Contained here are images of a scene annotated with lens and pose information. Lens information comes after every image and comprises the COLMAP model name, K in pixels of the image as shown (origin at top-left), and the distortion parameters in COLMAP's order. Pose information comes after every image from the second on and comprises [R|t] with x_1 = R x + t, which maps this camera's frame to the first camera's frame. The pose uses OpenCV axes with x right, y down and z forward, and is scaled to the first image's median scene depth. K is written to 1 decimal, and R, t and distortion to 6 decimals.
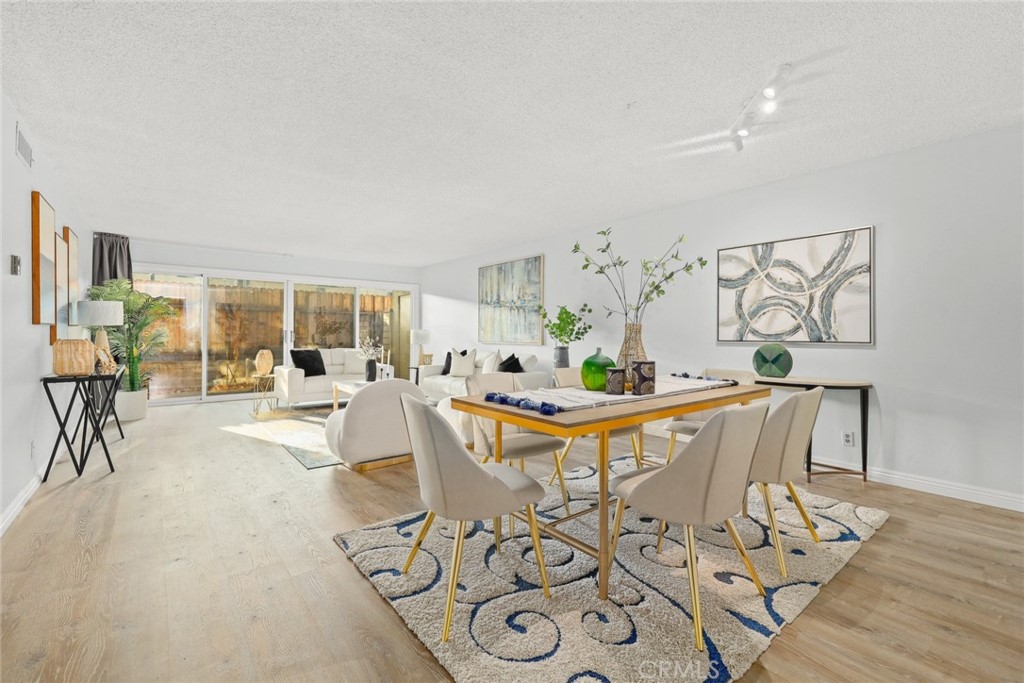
lens RADIAL K [[423.8, 0, 516.1], [0, 423.8, 336.1], [0, 0, 1]] dist [0.000031, 0.000478]
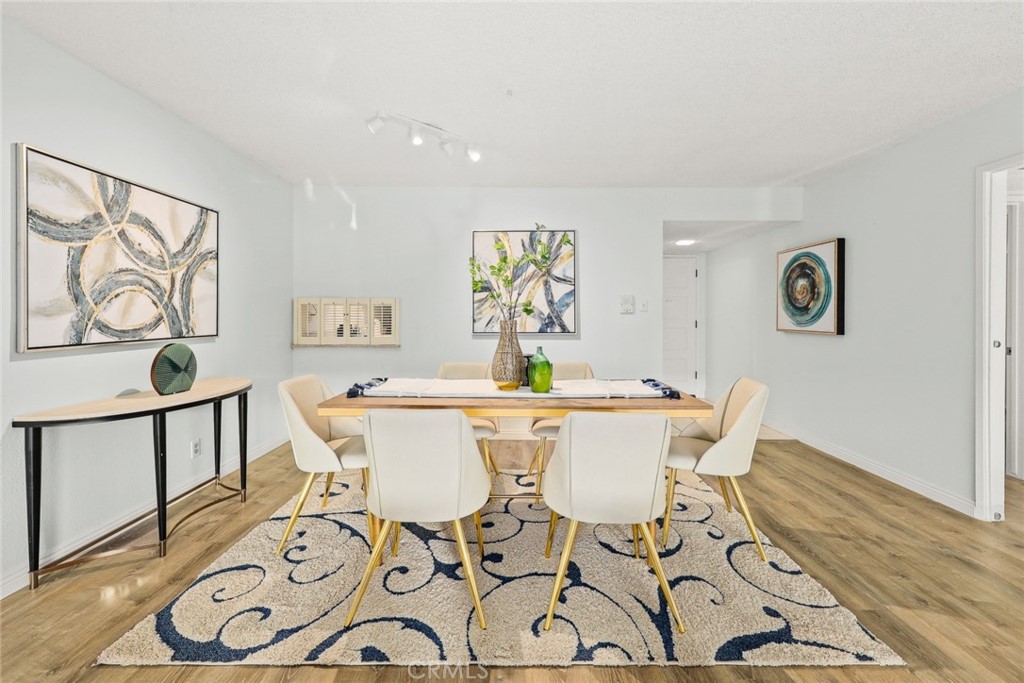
lens RADIAL K [[423.8, 0, 515.8], [0, 423.8, 314.9], [0, 0, 1]] dist [0.000031, 0.000478]
pose [[-0.765932, -0.008592, 0.642864, -0.232052], [-0.003547, 0.999952, 0.009138, -0.034235], [-0.642911, 0.004719, -0.765926, 1.105900]]
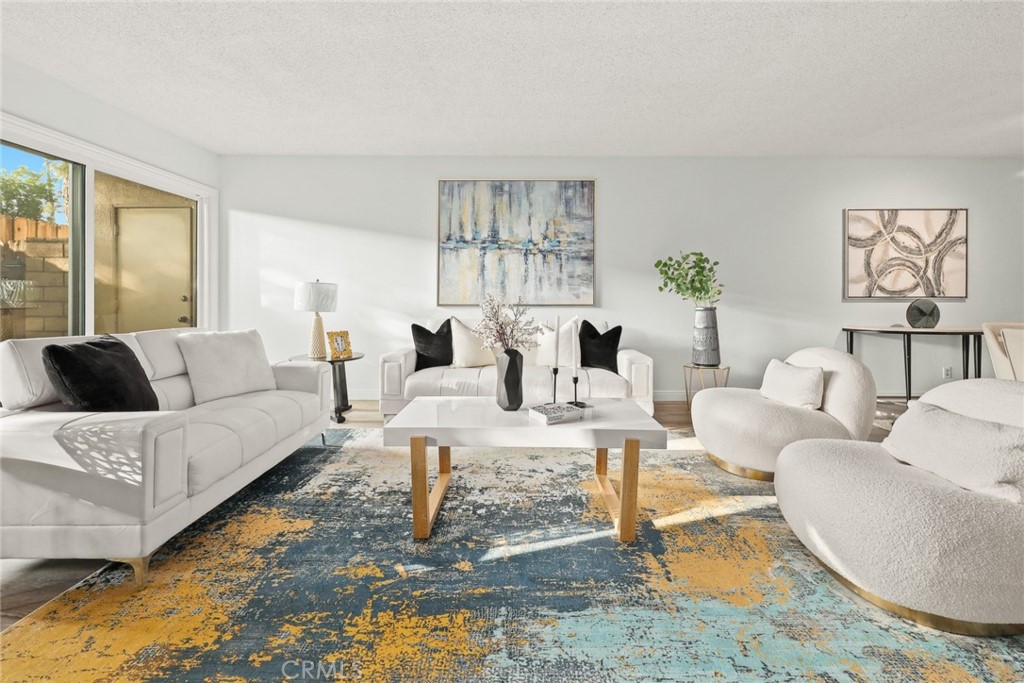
lens RADIAL K [[423.8, 0, 511.8], [0, 423.8, 296.9], [0, 0, 1]] dist [0.000031, 0.000478]
pose [[0.650879, -0.003842, 0.759172, -0.918563], [0.005243, 0.999986, 0.000565, 0.005217], [-0.759164, 0.003613, 0.650890, 1.038137]]
